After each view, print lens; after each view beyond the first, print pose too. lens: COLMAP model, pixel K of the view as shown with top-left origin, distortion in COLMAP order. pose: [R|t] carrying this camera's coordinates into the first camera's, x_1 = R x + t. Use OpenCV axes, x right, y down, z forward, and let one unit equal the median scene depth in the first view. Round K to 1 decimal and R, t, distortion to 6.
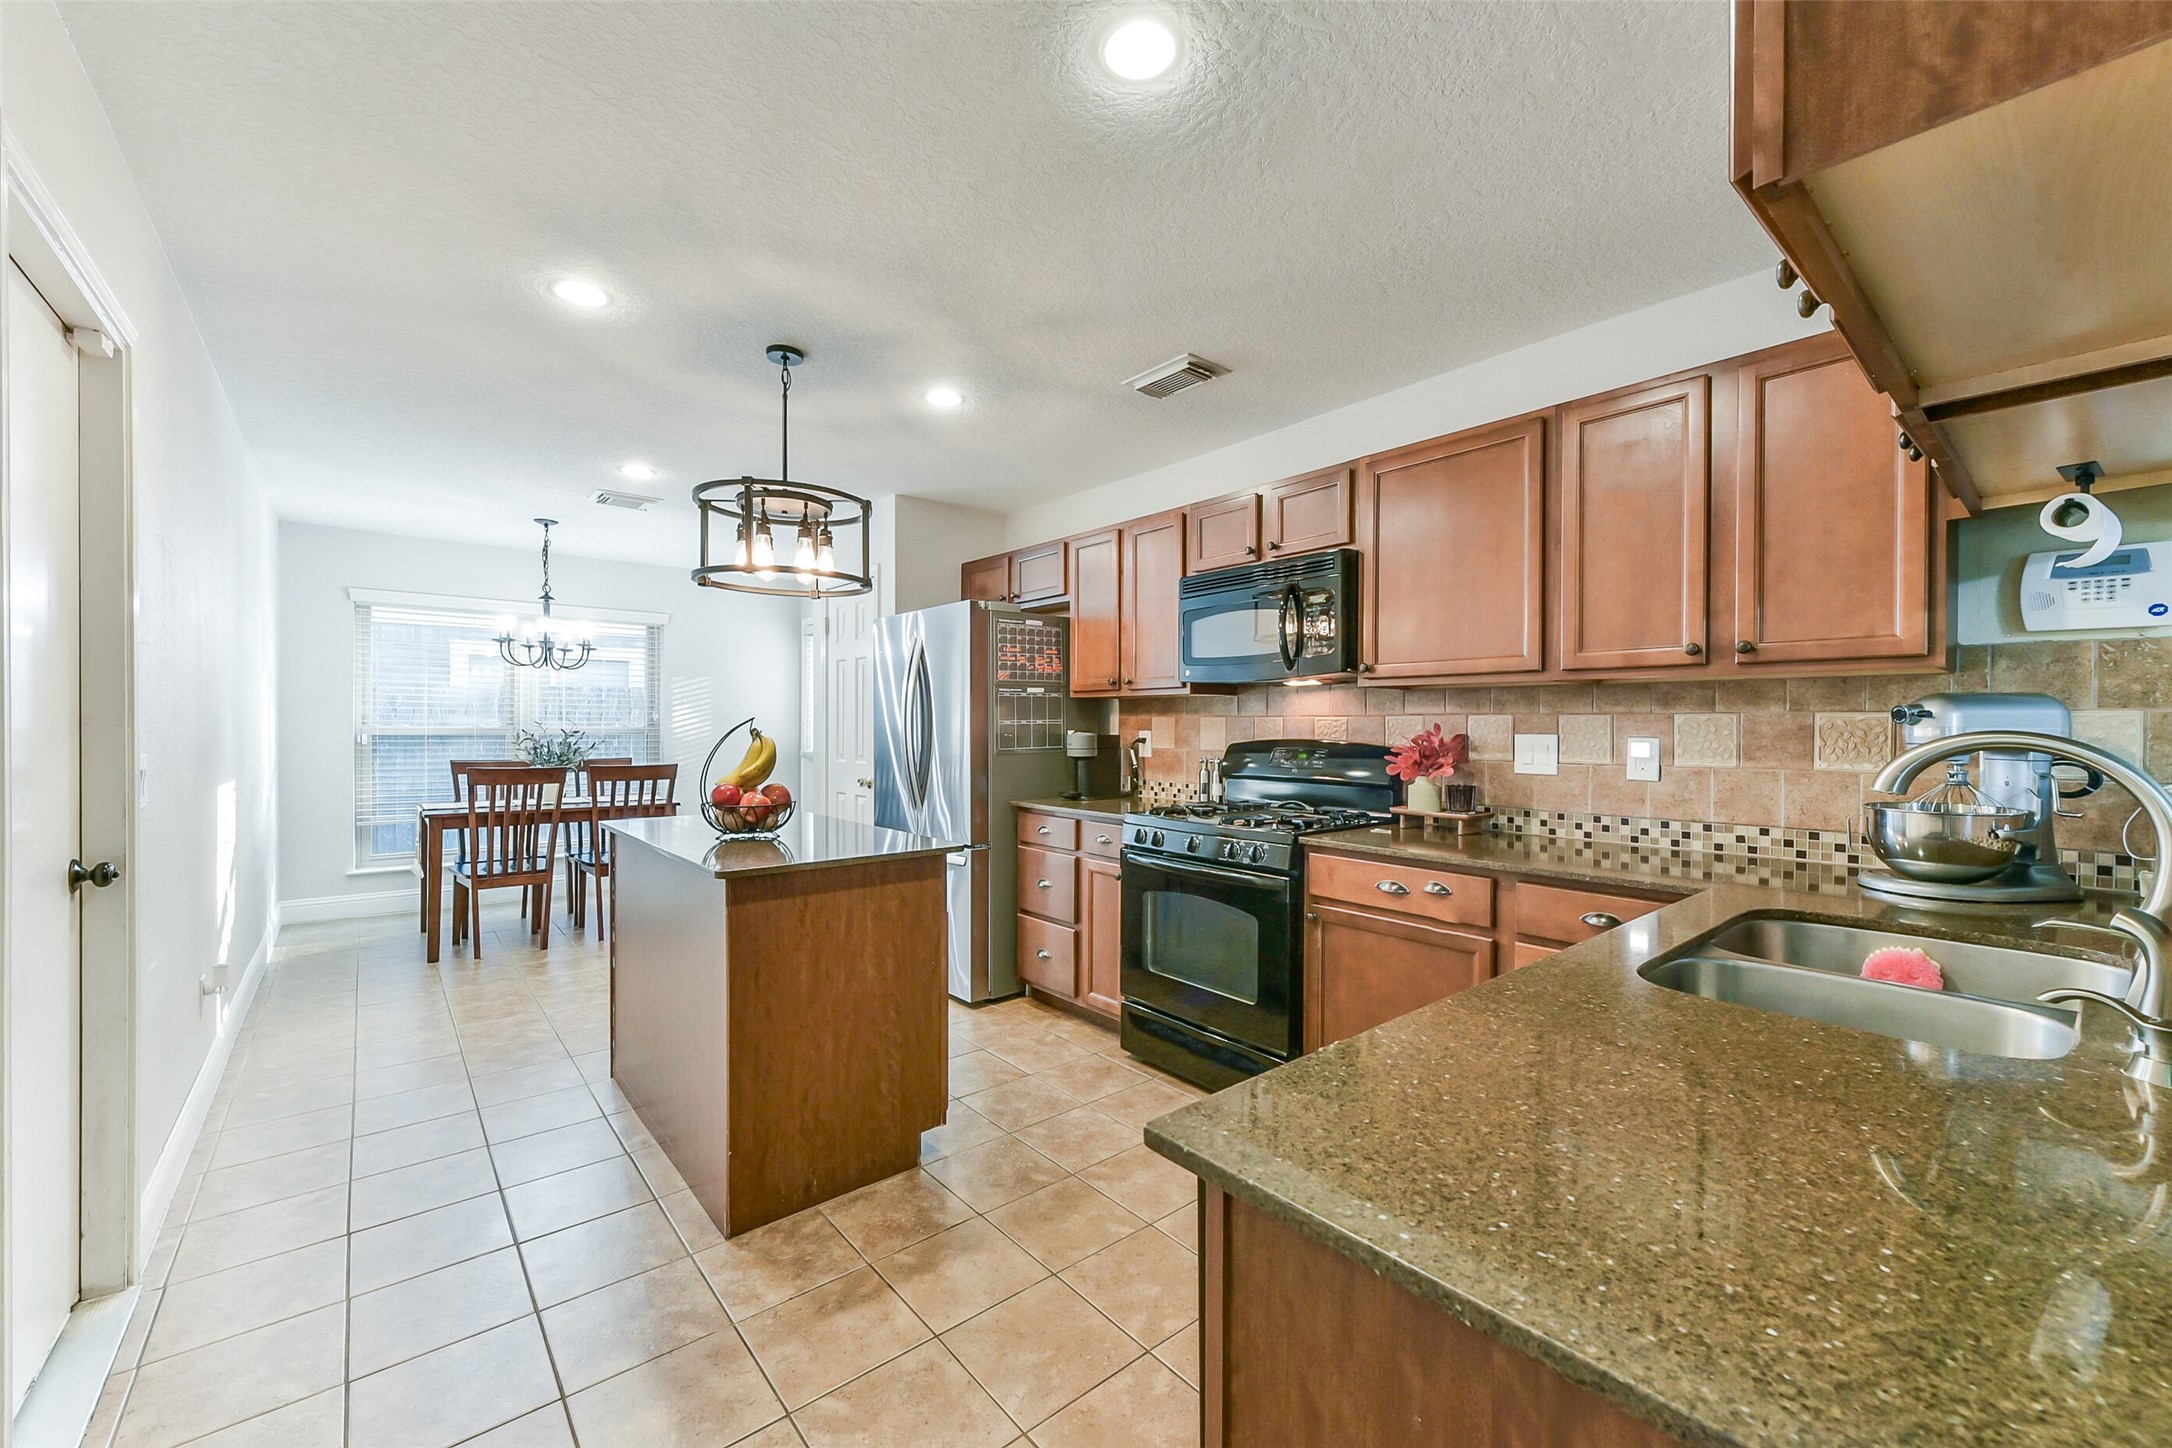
lens RADIAL K [[843.6, 0, 1080.2], [0, 843.6, 729.5], [0, 0, 1]] dist [0.005749, -0.002687]
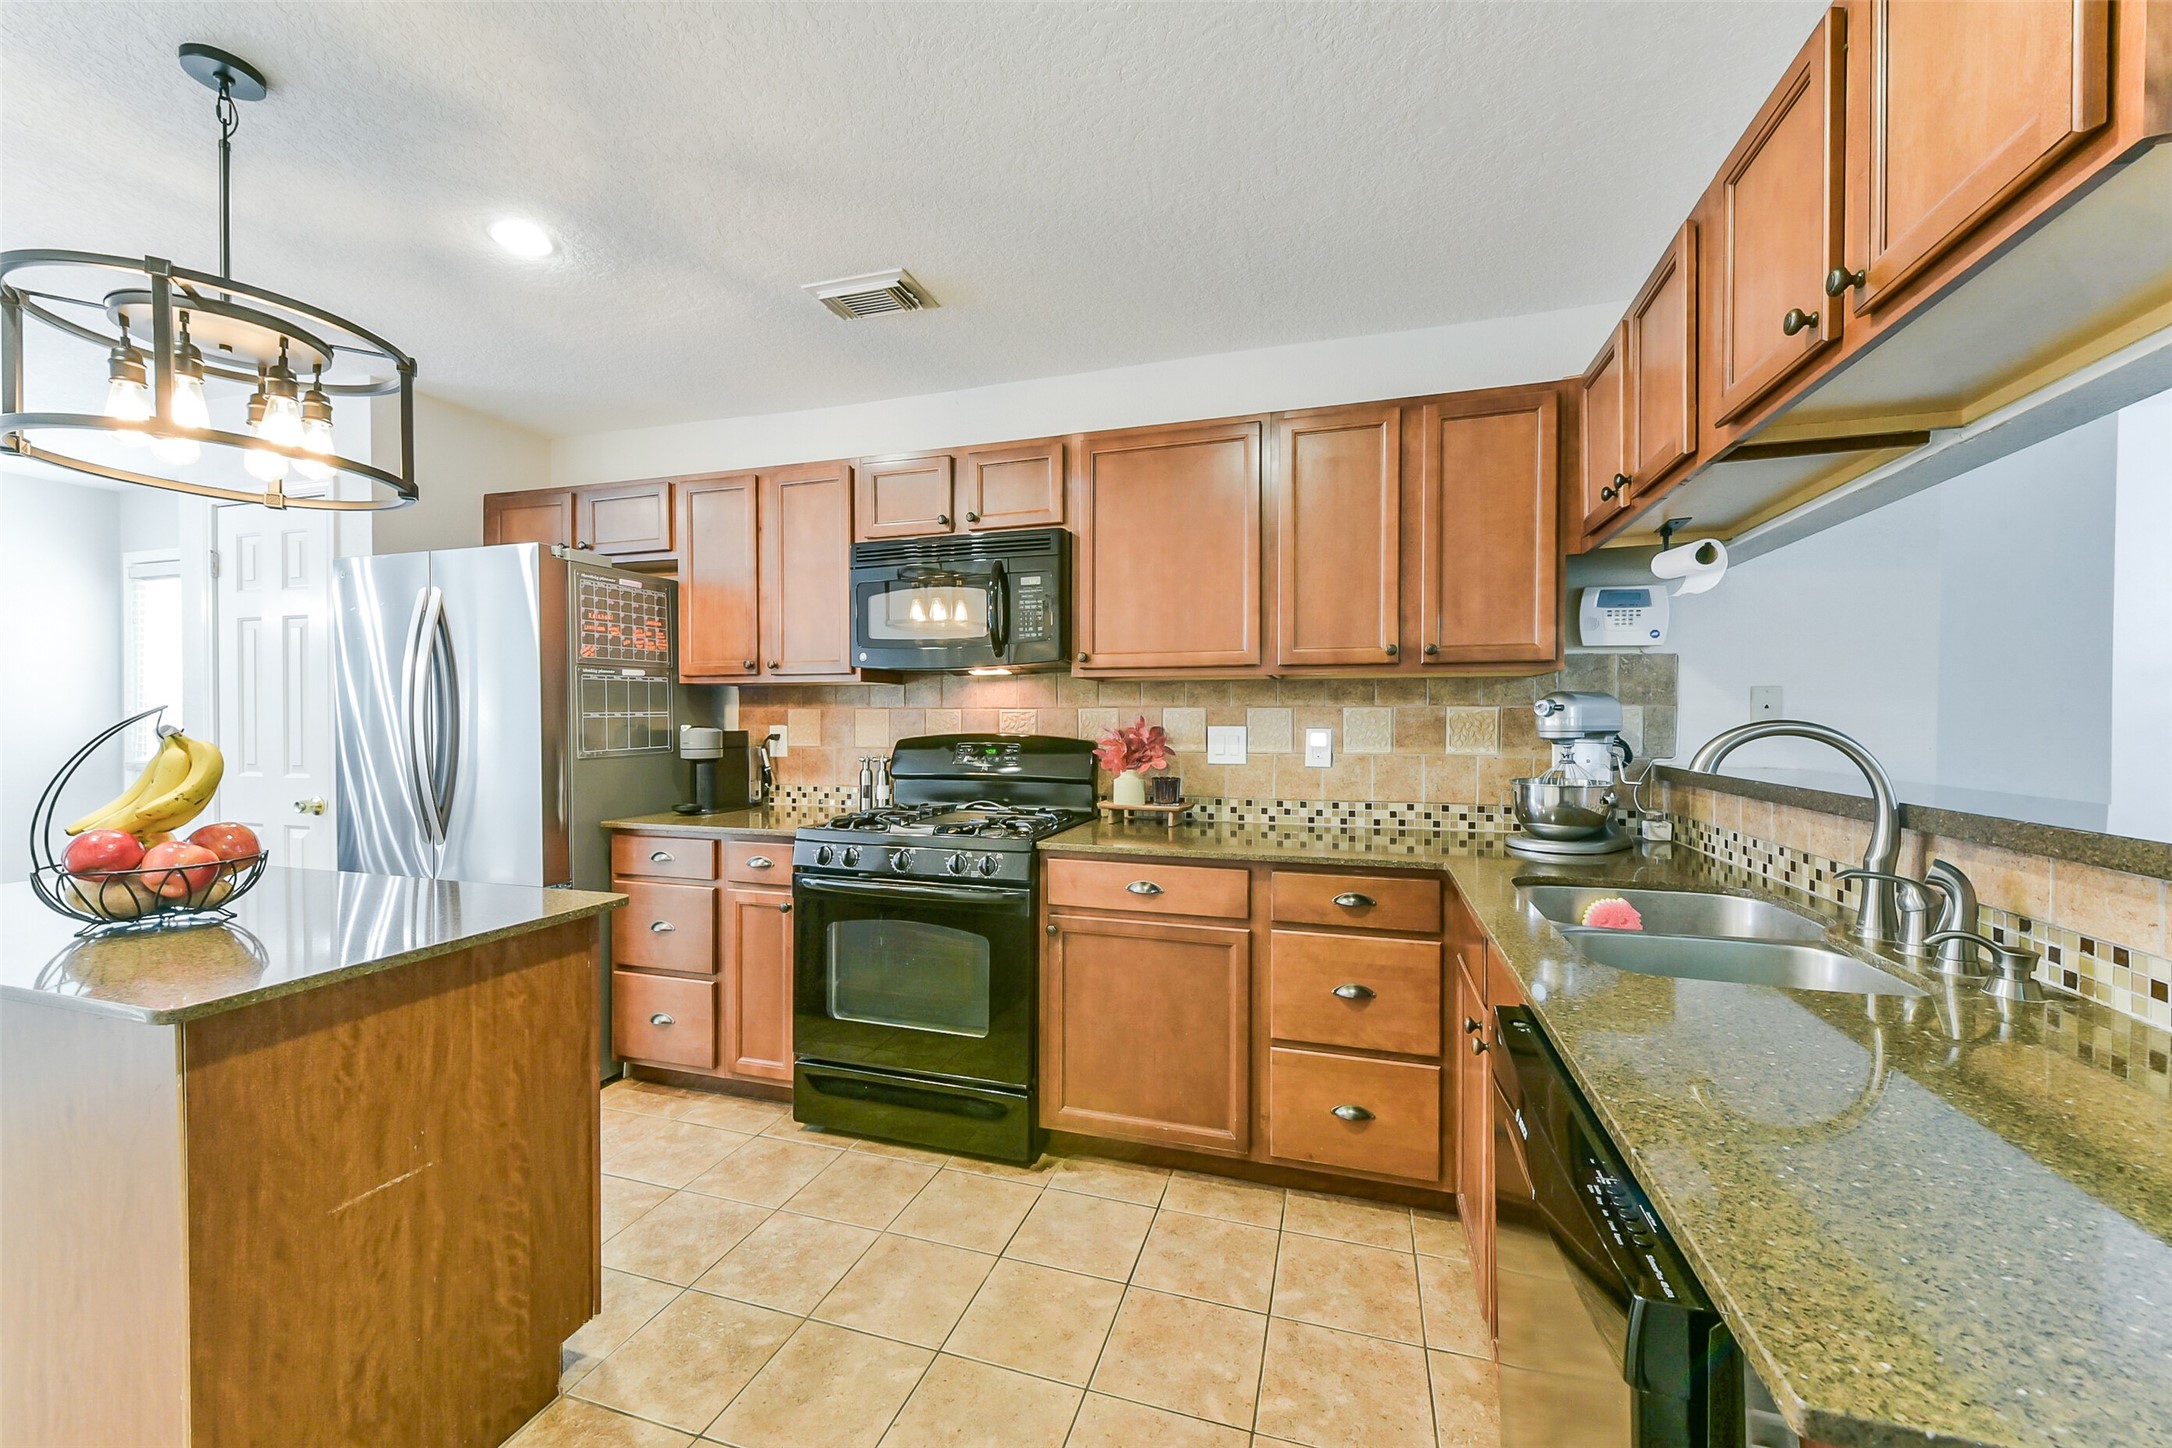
lens RADIAL K [[843.6, 0, 1086.4], [0, 843.6, 729.5], [0, 0, 1]] dist [0.005749, -0.002687]
pose [[0.845395, -0.008773, 0.534070, -0.167616], [0.004862, 0.999950, 0.008729, -0.000117], [-0.534120, -0.004783, 0.845395, 0.204448]]
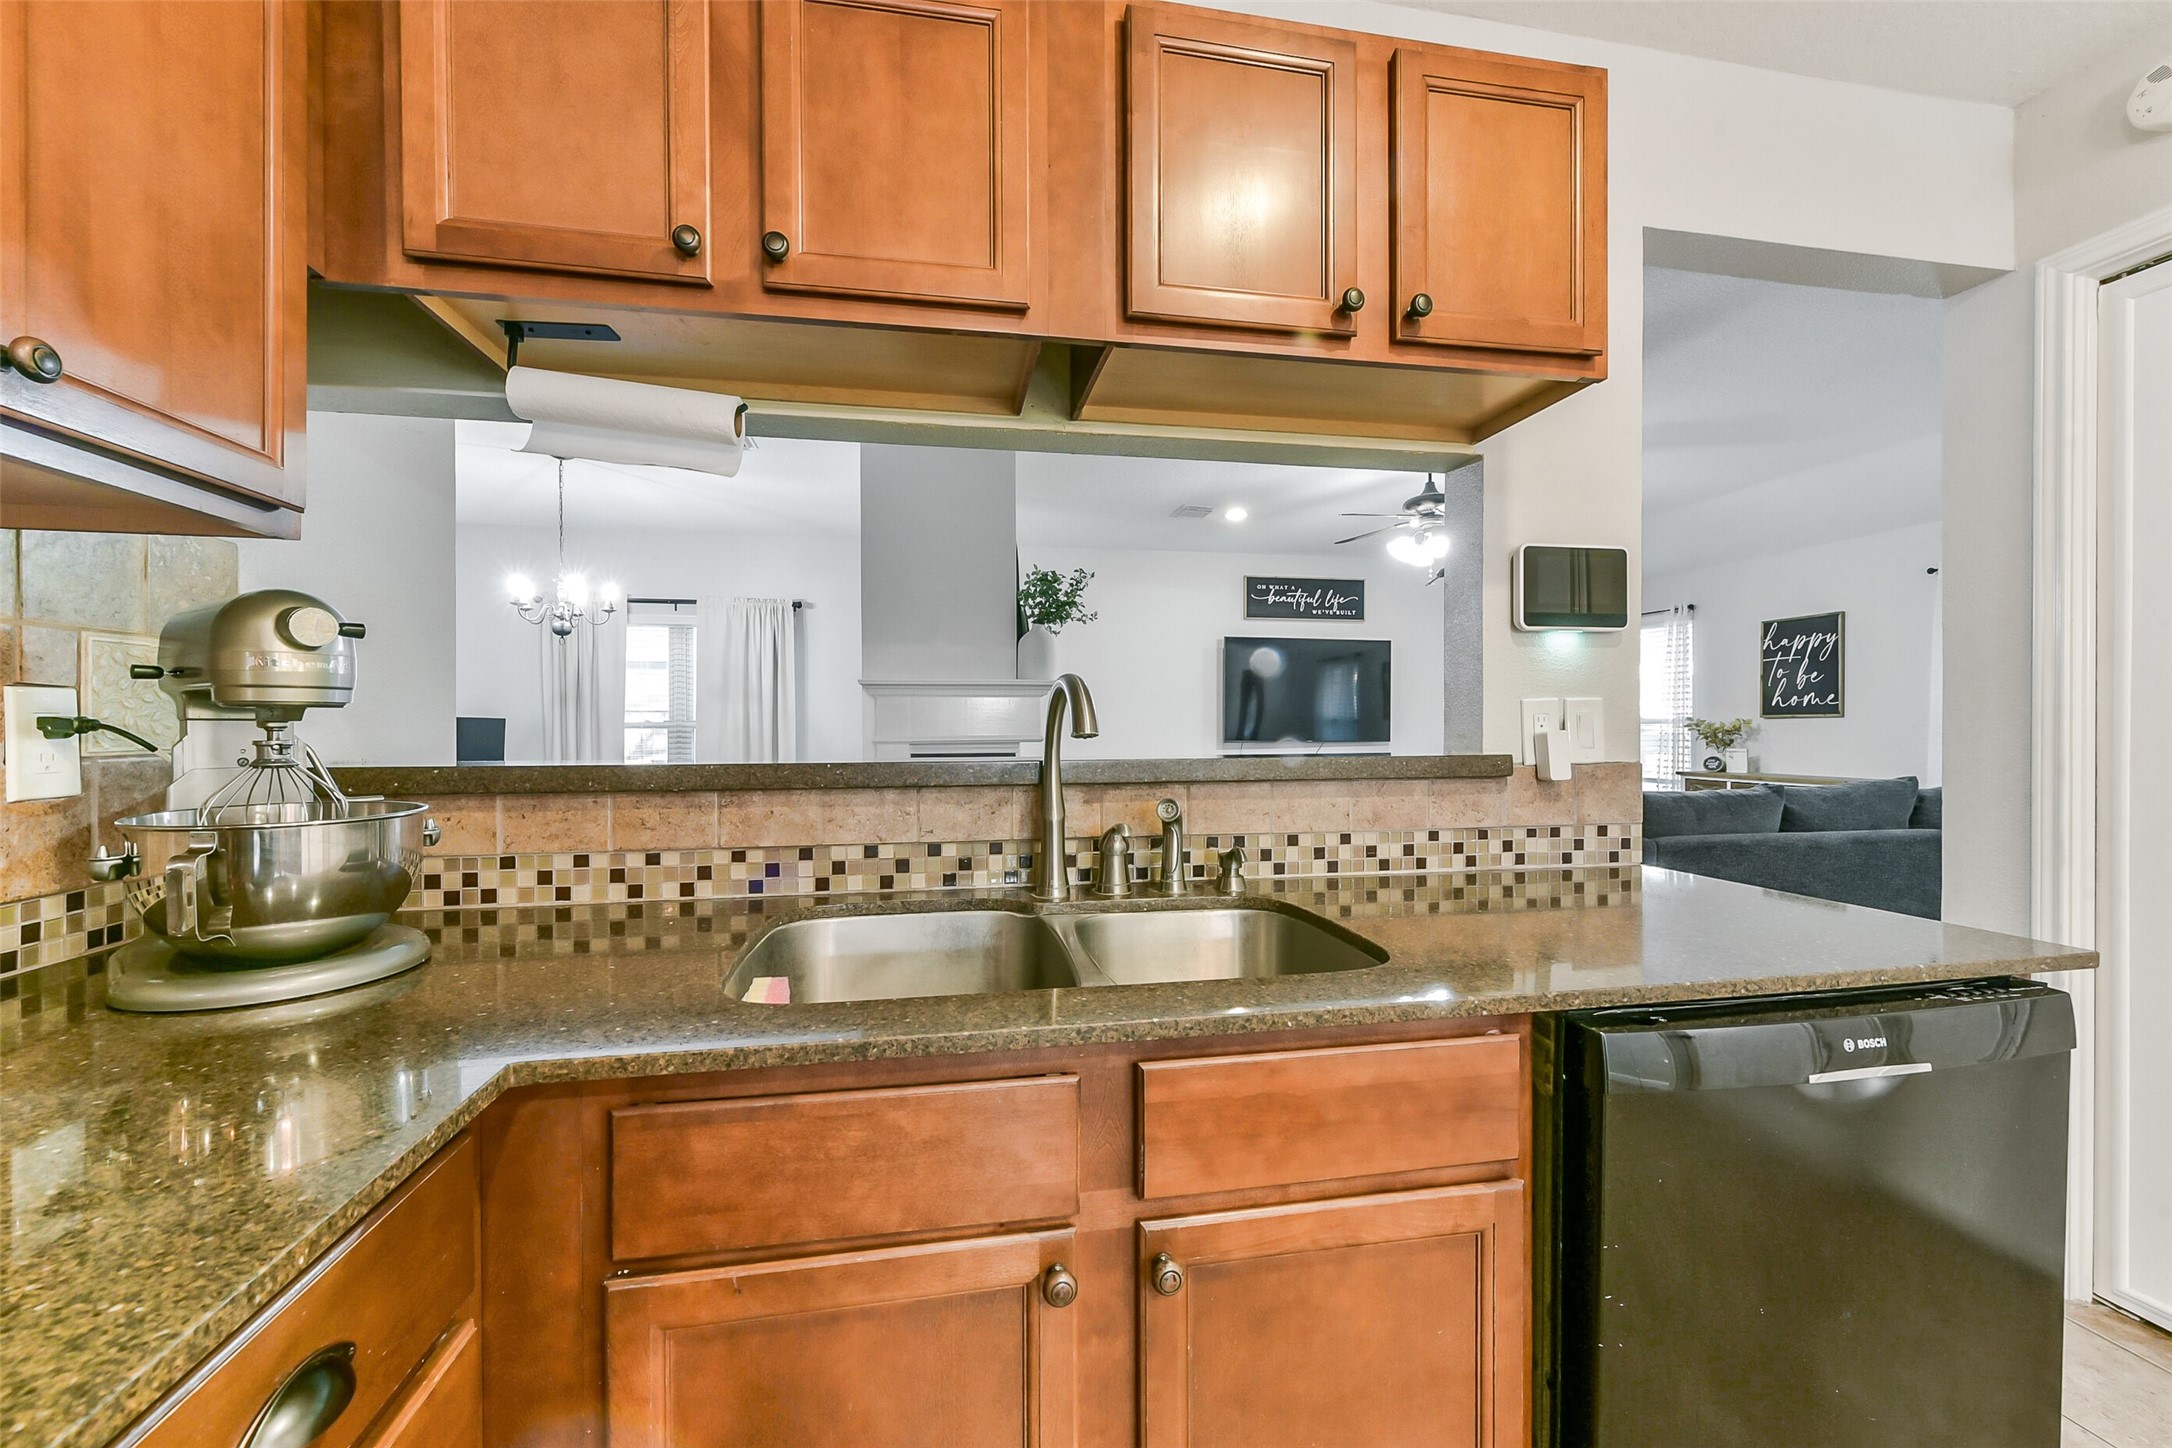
lens RADIAL K [[843.6, 0, 1081.1], [0, 843.6, 726.4], [0, 0, 1]] dist [0.005749, -0.002687]
pose [[-0.869609, -0.003725, 0.493726, 0.230633], [0.001690, 0.999943, 0.010520, 0.023794], [-0.493738, 0.009983, -0.869554, 0.799260]]
